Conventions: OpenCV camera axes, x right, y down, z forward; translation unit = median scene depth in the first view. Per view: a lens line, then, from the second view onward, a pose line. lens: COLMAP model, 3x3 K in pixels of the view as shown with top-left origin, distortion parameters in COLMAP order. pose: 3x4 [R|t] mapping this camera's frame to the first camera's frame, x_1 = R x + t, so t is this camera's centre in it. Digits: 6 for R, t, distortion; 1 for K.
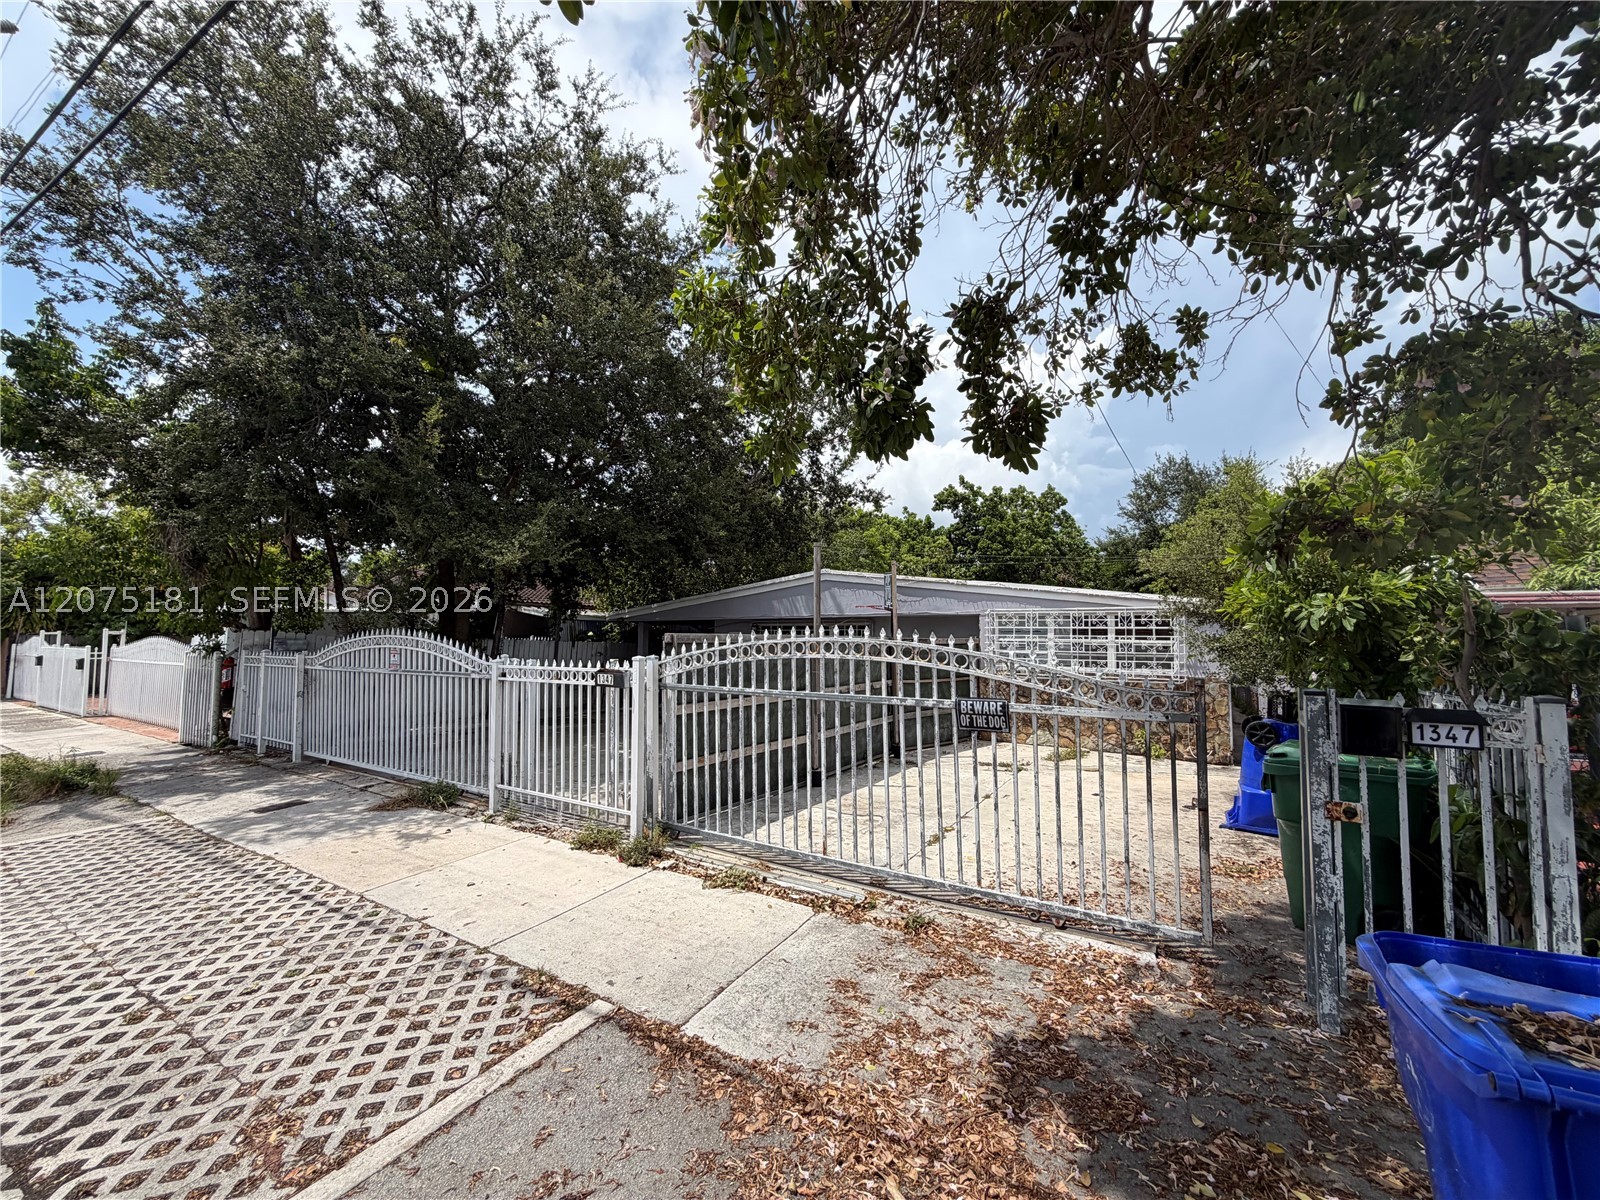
lens RADIAL K [[639.4, 0, 798.9], [0, 639.4, 601.2], [0, 0, 1]] dist [0.018115, -0.000042]
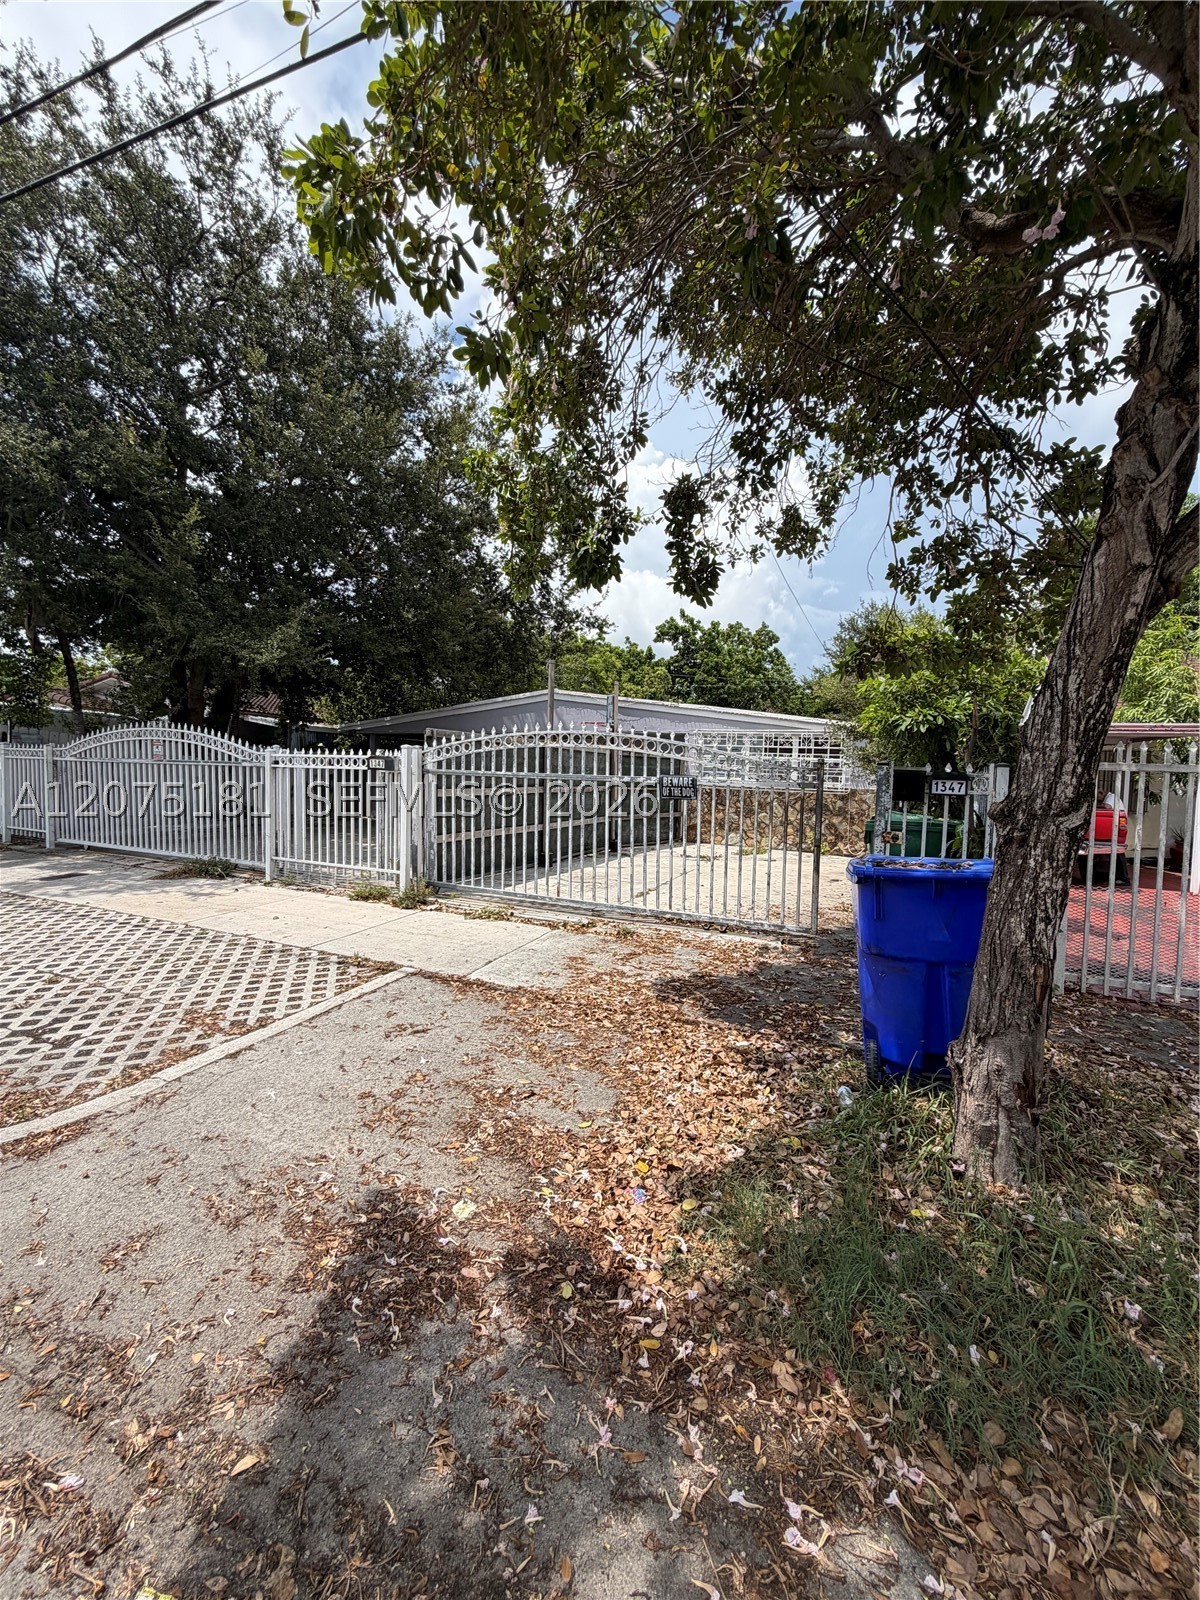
lens RADIAL K [[648.4, 0, 601.8], [0, 648.4, 802.1], [0, 0, 1]] dist [0.012390, 0.000618]
pose [[0.990945, 0.019317, 0.132871, -0.047481], [-0.033310, 0.994029, 0.103911, 0.056442], [-0.130070, -0.107396, 0.985671, -0.279169]]
